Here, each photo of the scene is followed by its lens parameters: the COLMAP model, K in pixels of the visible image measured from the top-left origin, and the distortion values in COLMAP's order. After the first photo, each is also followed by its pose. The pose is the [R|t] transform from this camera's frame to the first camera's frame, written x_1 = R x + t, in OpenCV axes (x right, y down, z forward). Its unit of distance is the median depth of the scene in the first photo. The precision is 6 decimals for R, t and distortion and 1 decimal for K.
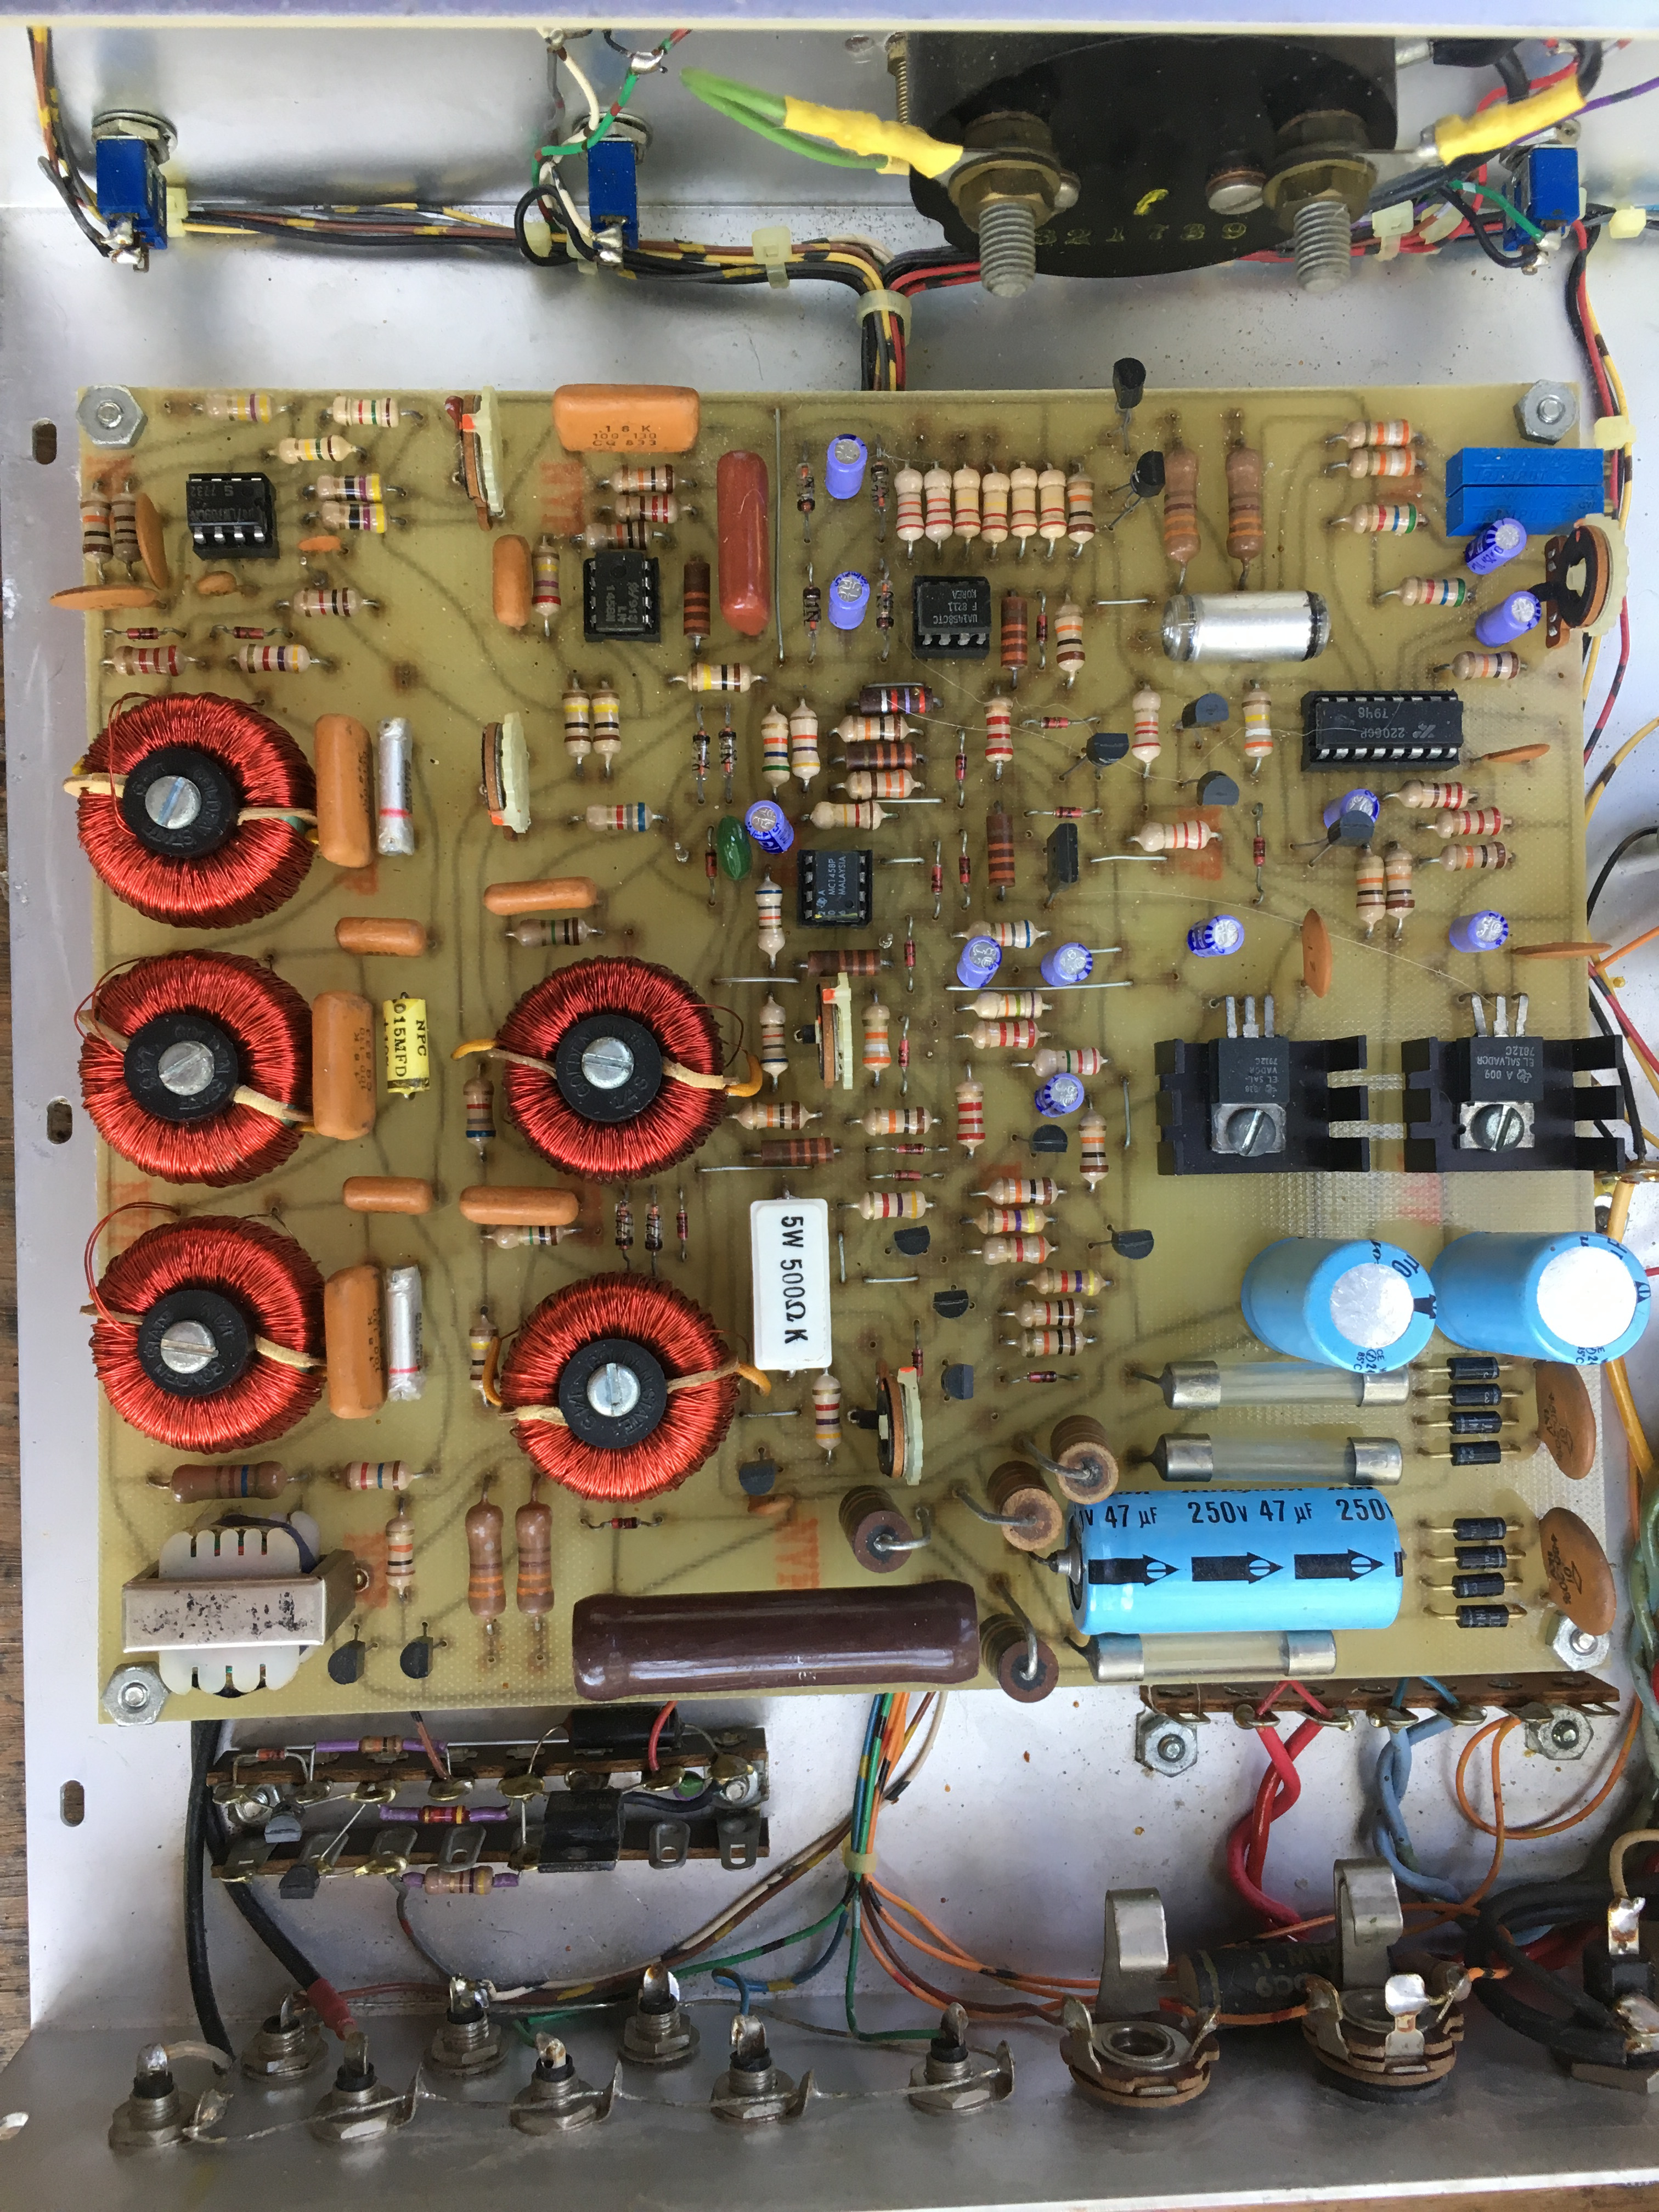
lens RADIAL K [[1962.3, 0, 829.5], [0, 1962.3, 1106.0], [0, 0, 1]] dist [0.057381, -0.101917]
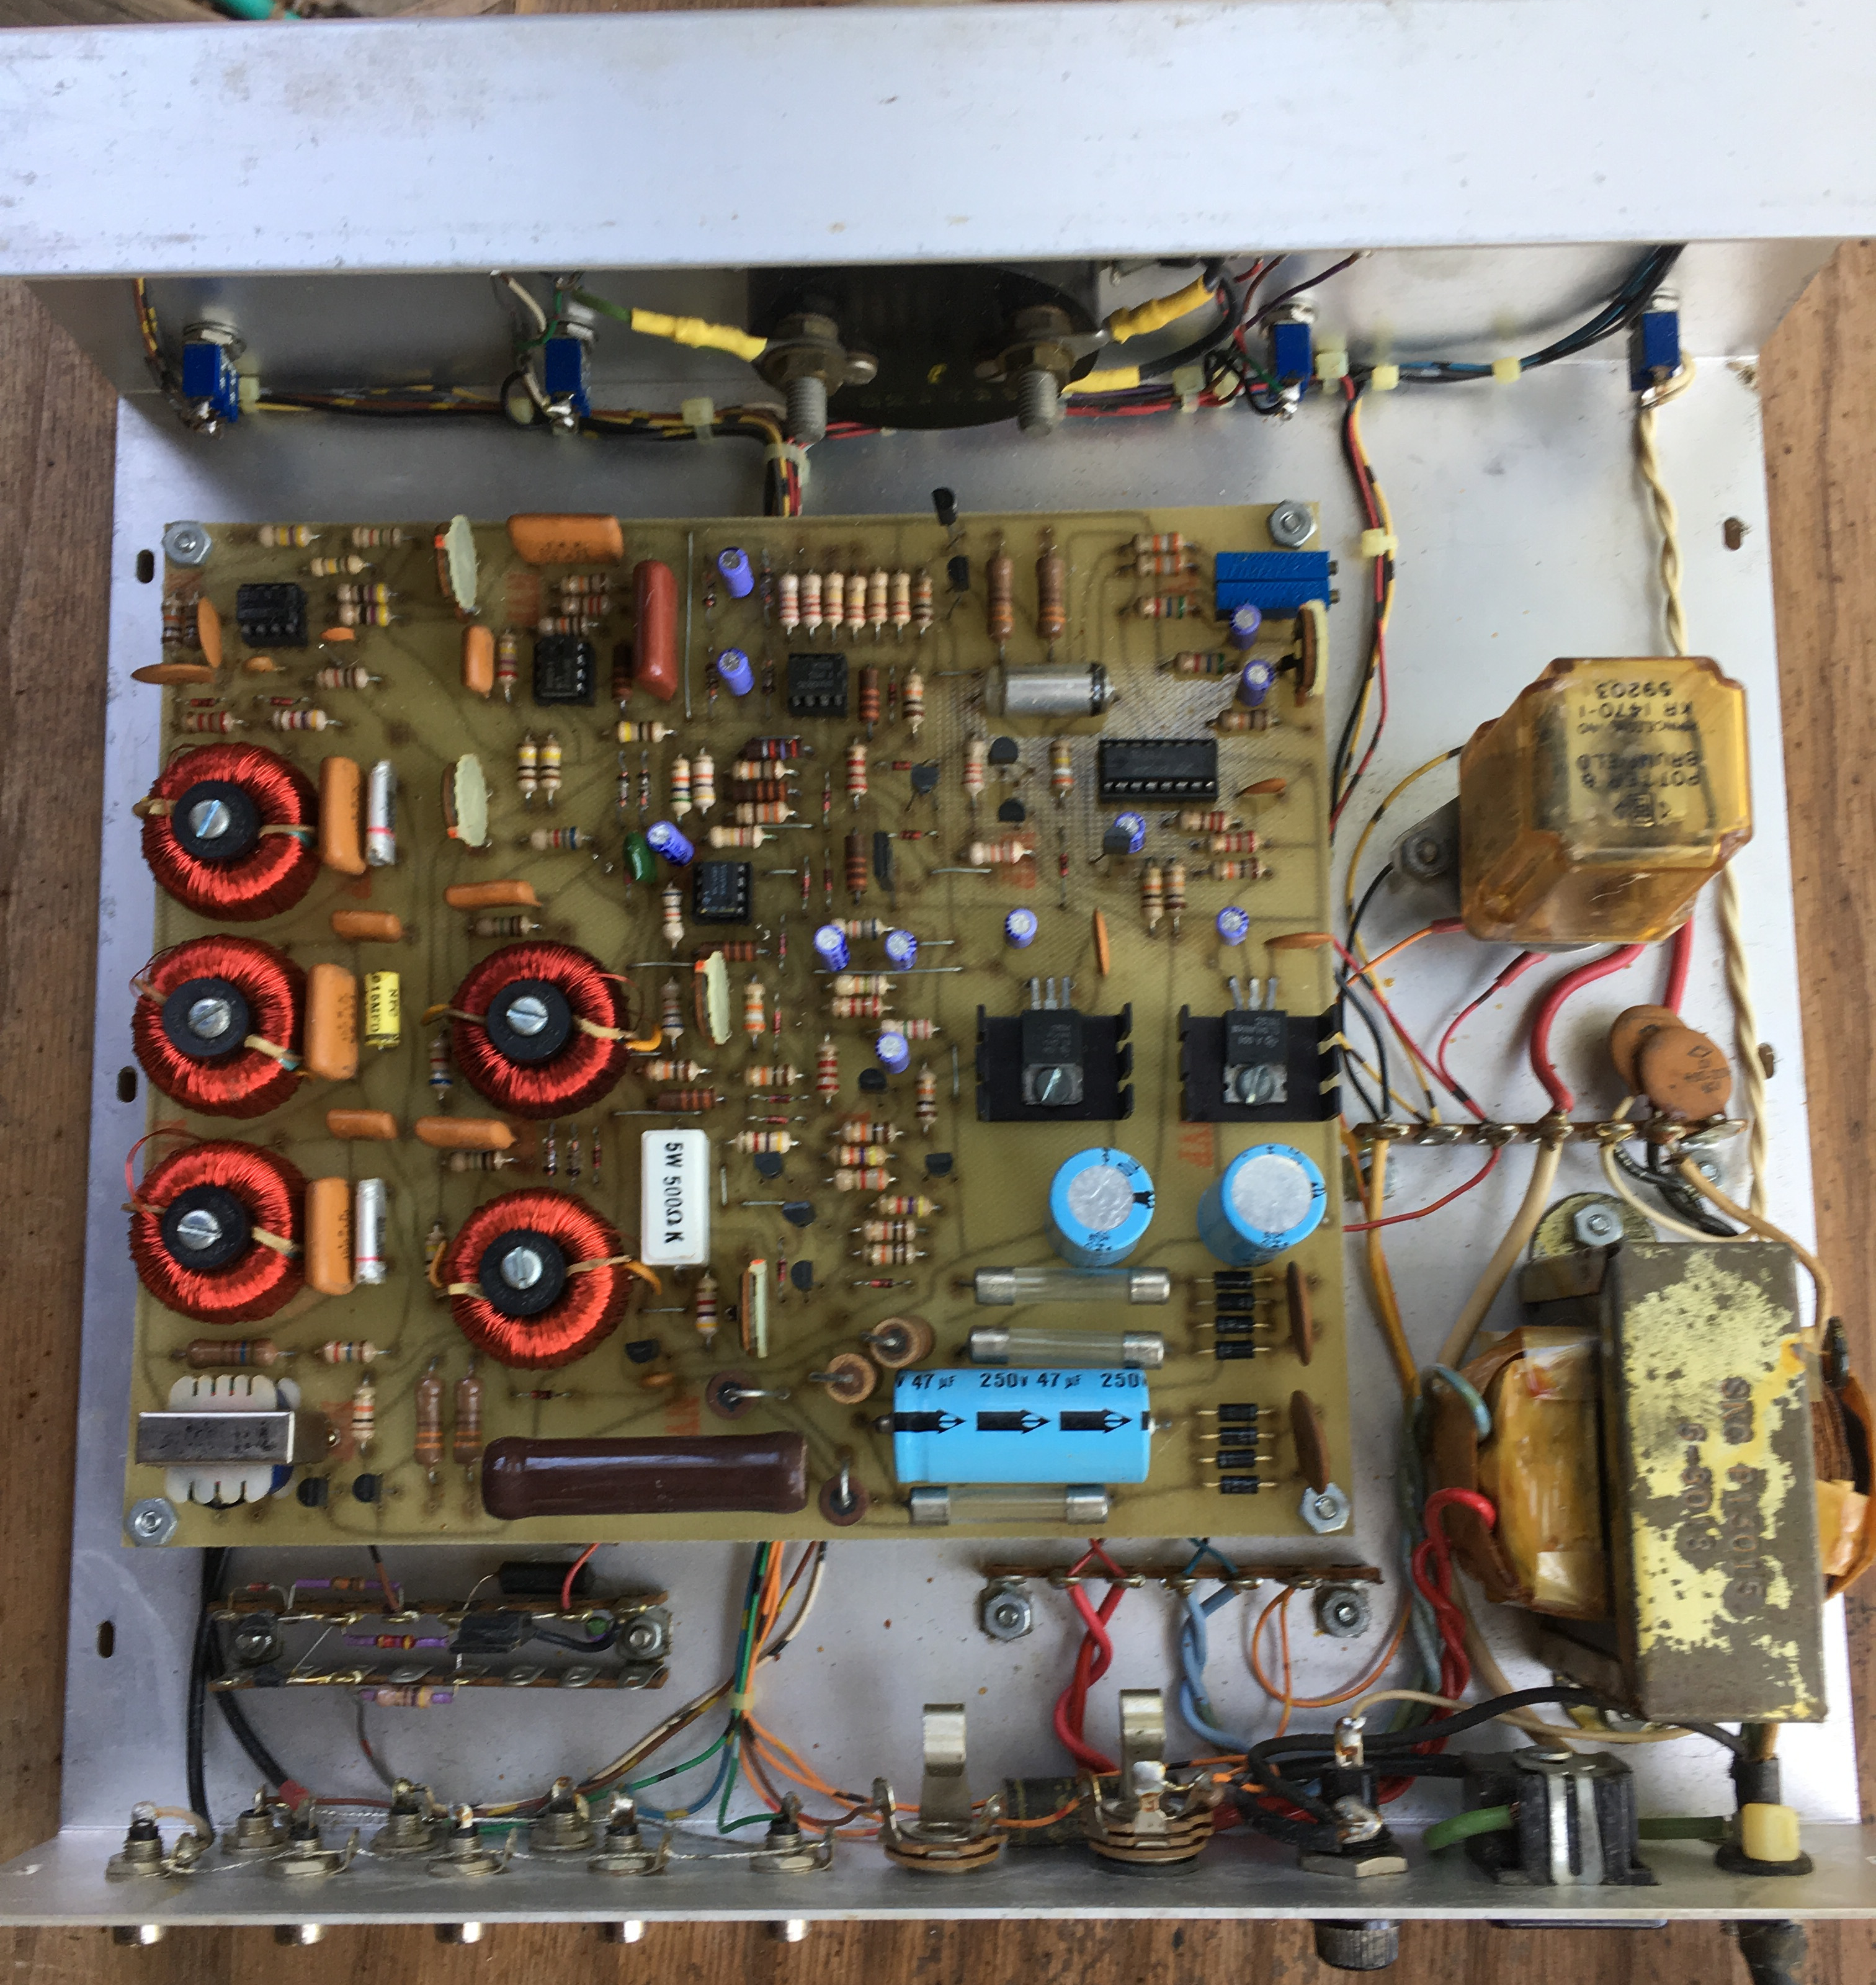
lens RADIAL K [[2118.9, 0, 907.3], [0, 2118.9, 1058.2], [0, 0, 1]] dist [0.028241, -0.035413]
pose [[0.997023, 0.004433, -0.076971, 0.227369], [-0.013693, 0.992655, -0.120199, 0.158600], [0.075873, 0.120895, 0.989761, -0.332656]]
